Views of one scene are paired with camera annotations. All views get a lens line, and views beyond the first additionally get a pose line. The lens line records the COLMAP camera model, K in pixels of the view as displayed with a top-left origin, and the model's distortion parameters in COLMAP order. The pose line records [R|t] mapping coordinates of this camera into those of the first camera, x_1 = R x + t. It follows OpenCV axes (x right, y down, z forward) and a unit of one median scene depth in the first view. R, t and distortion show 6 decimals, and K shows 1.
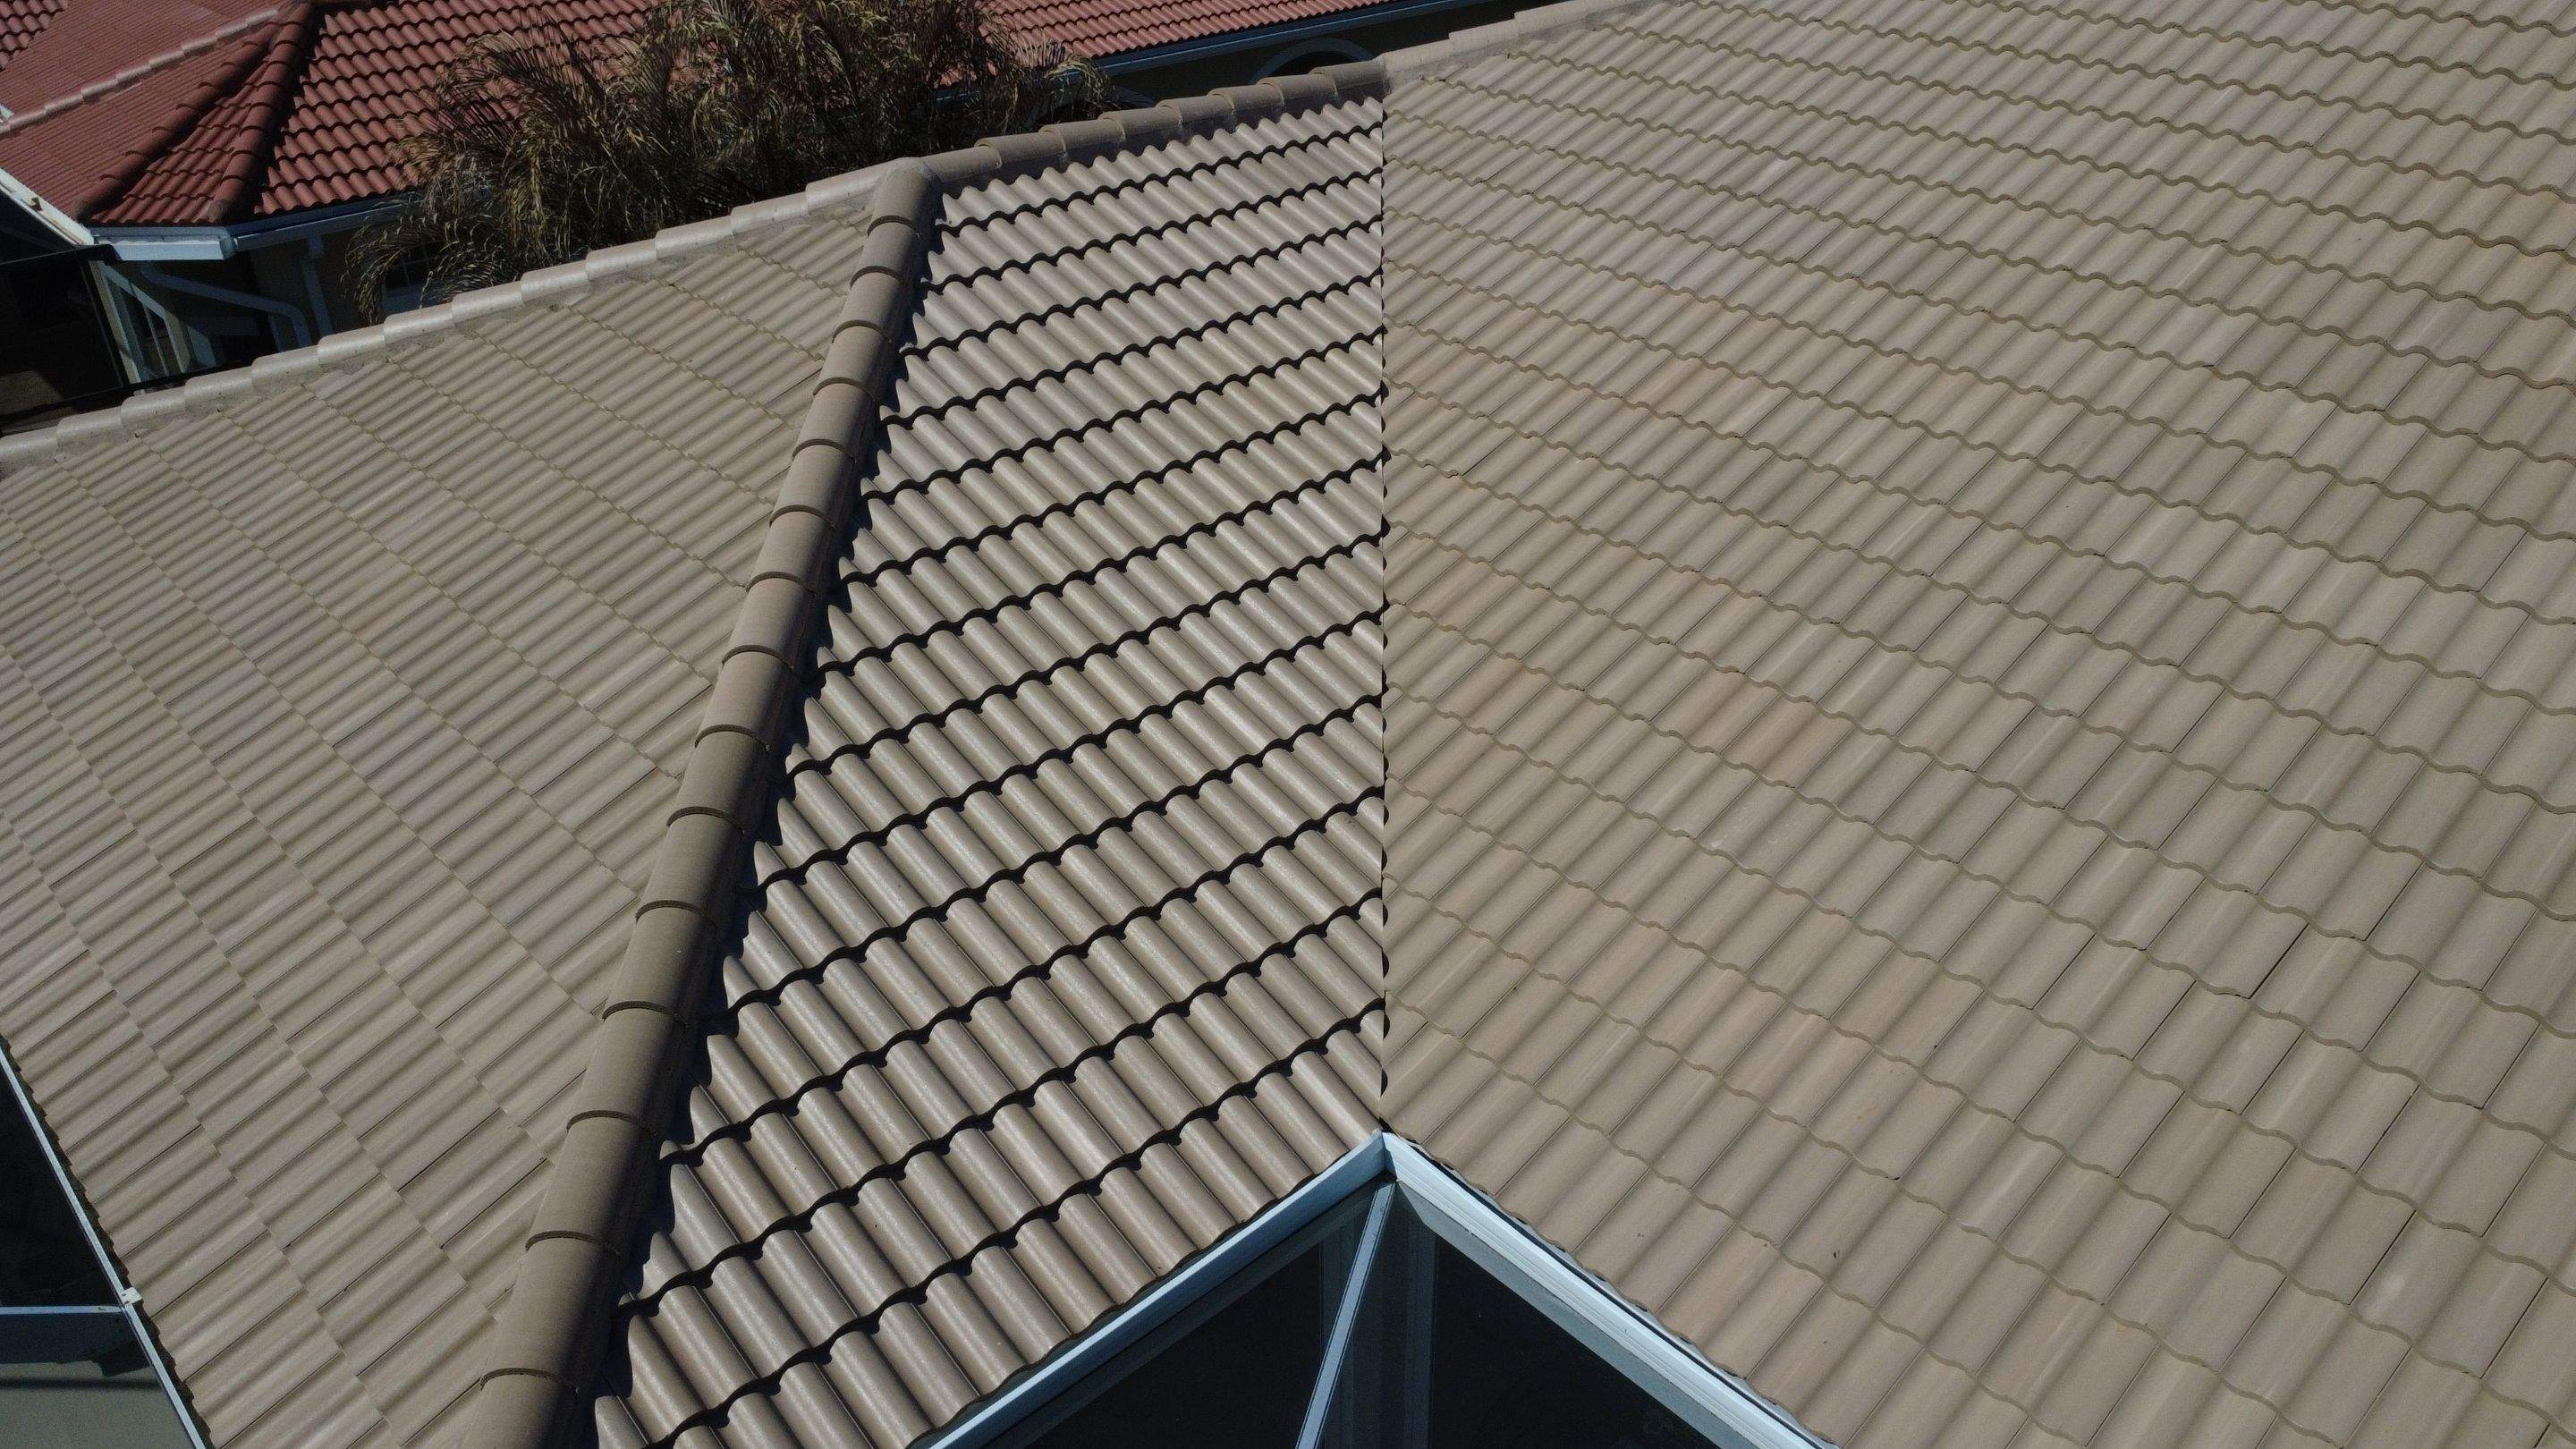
lens RADIAL K [[1892.8, 0, 1292.3], [0, 1892.8, 718.9], [0, 0, 1]] dist [-0.006714, 0.002403]
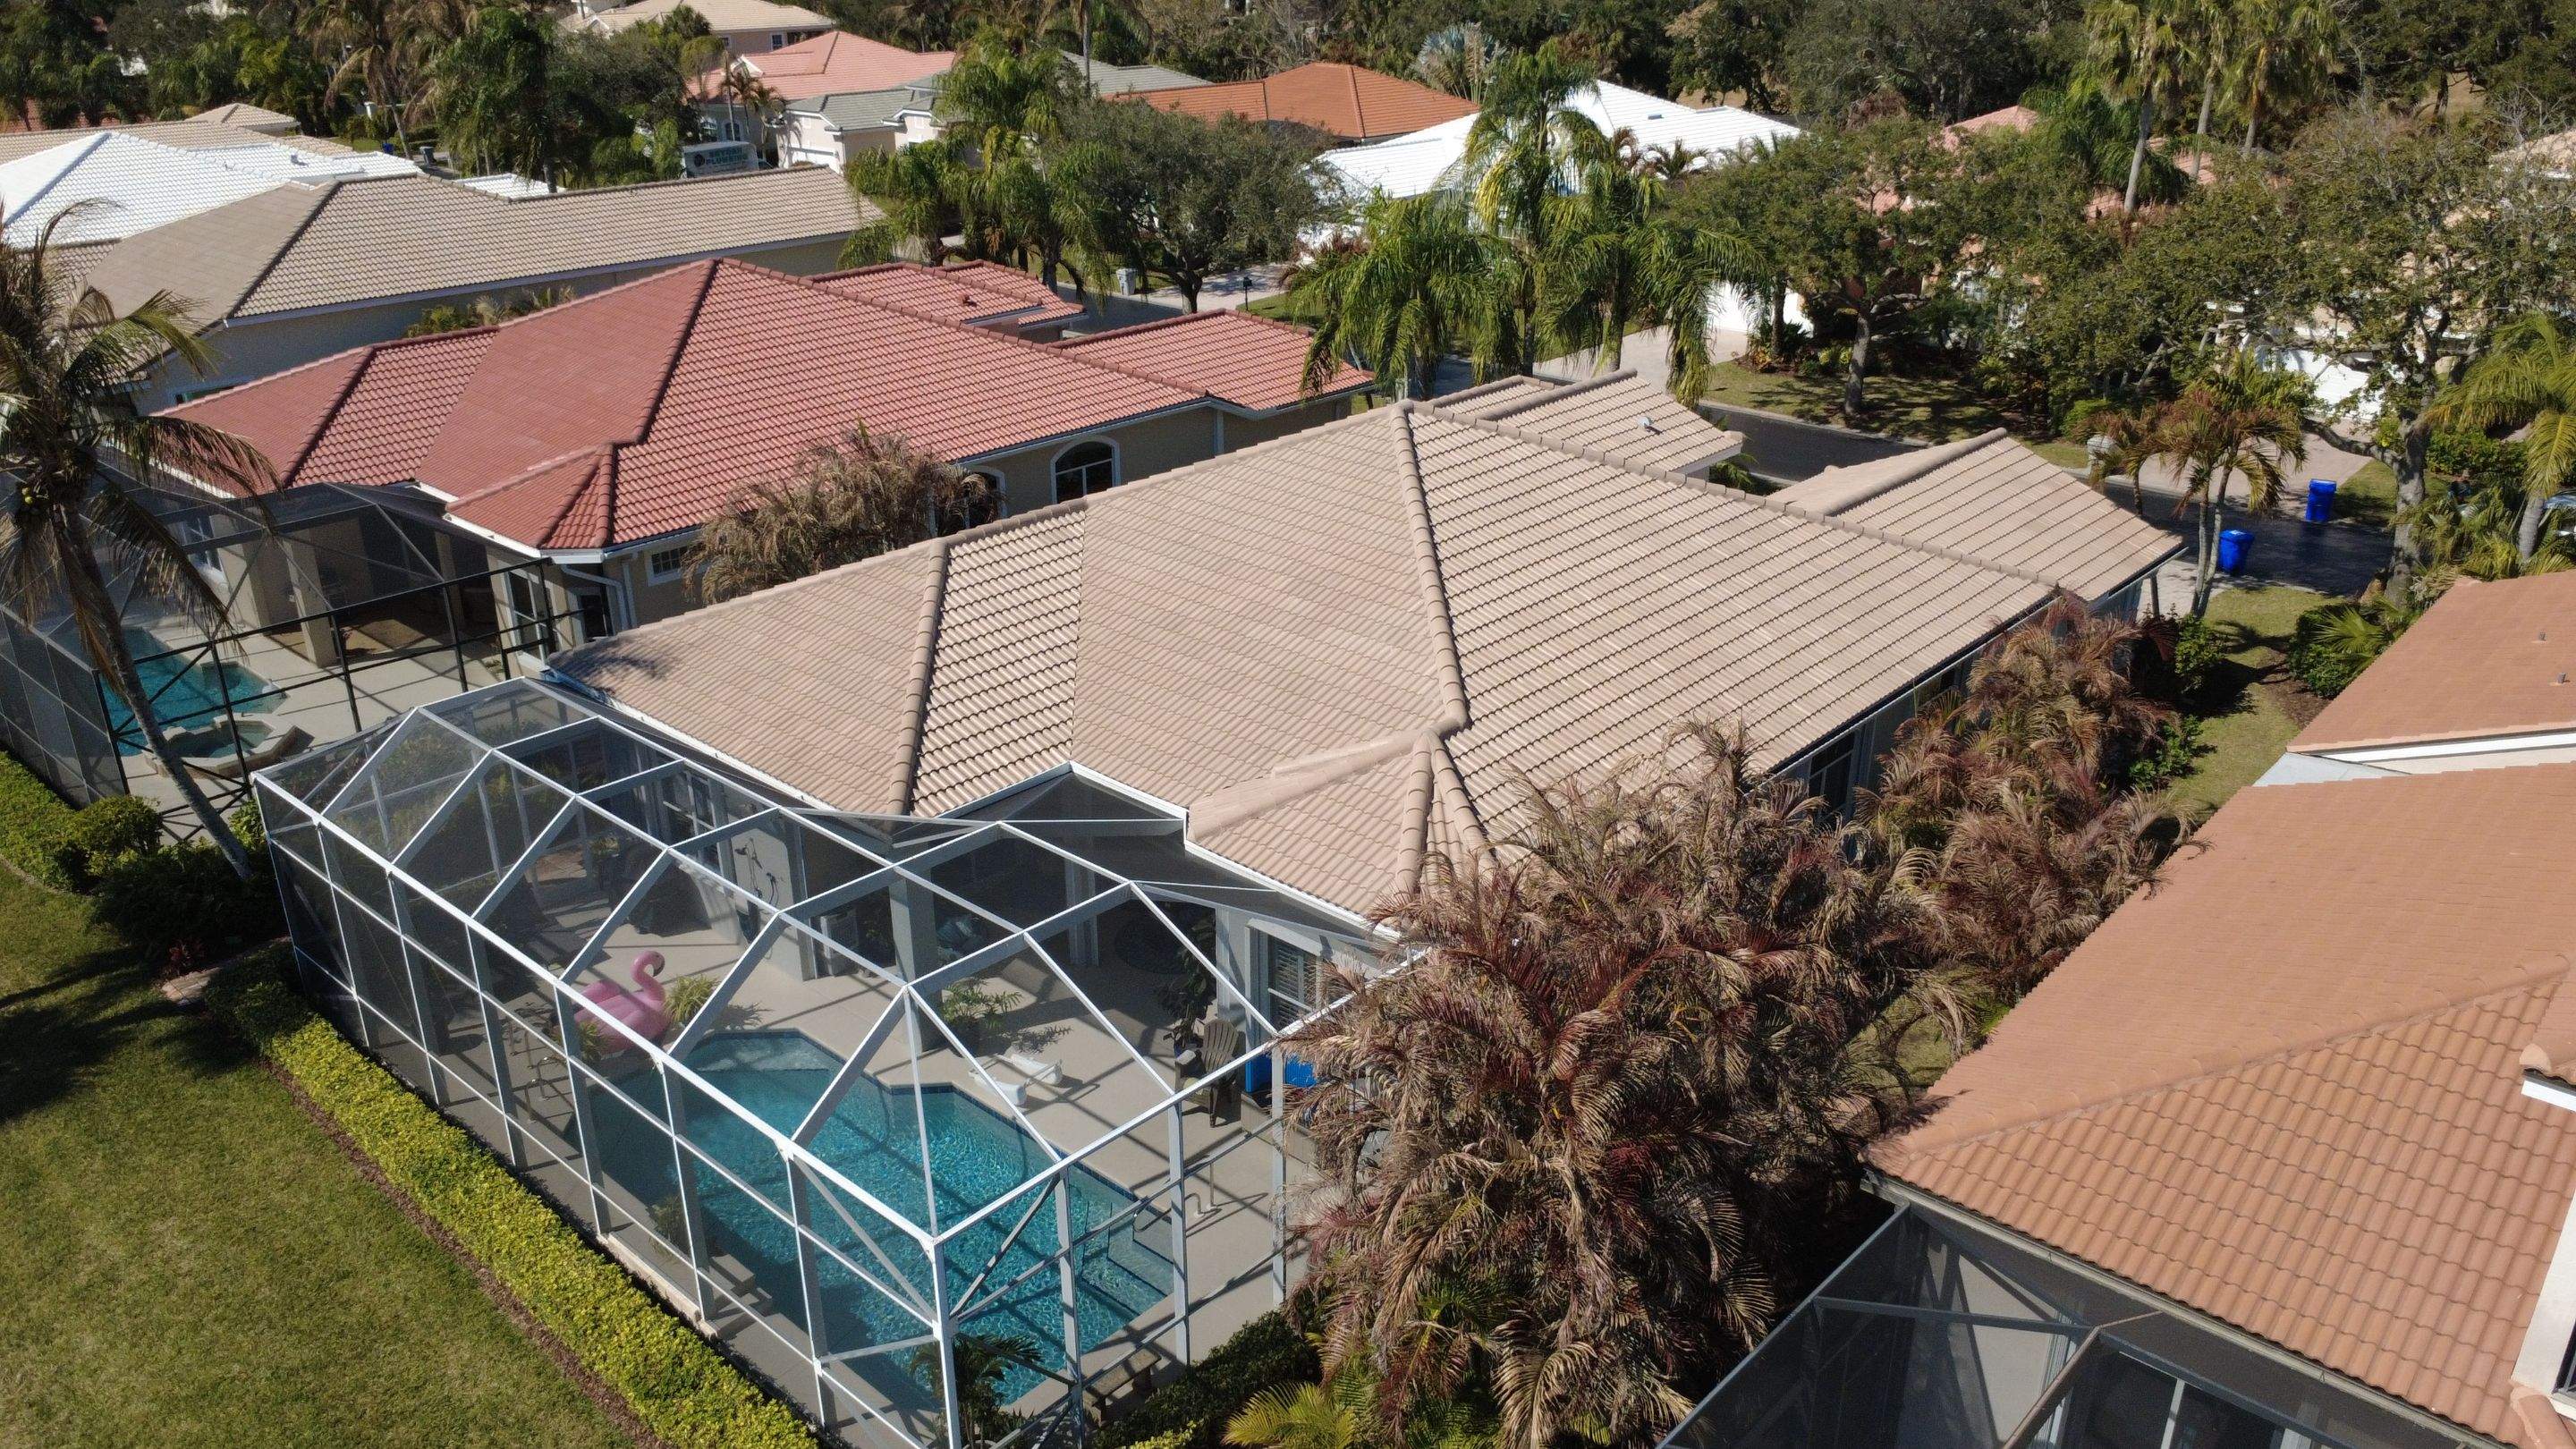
lens RADIAL K [[1892.8, 0, 1282.9], [0, 1892.8, 725.2], [0, 0, 1]] dist [-0.006714, 0.002403]
pose [[0.996299, -0.023941, 0.082555, 0.123135], [0.034172, 0.991589, -0.124831, 0.480830], [-0.078872, 0.127190, 0.988738, -2.358123]]
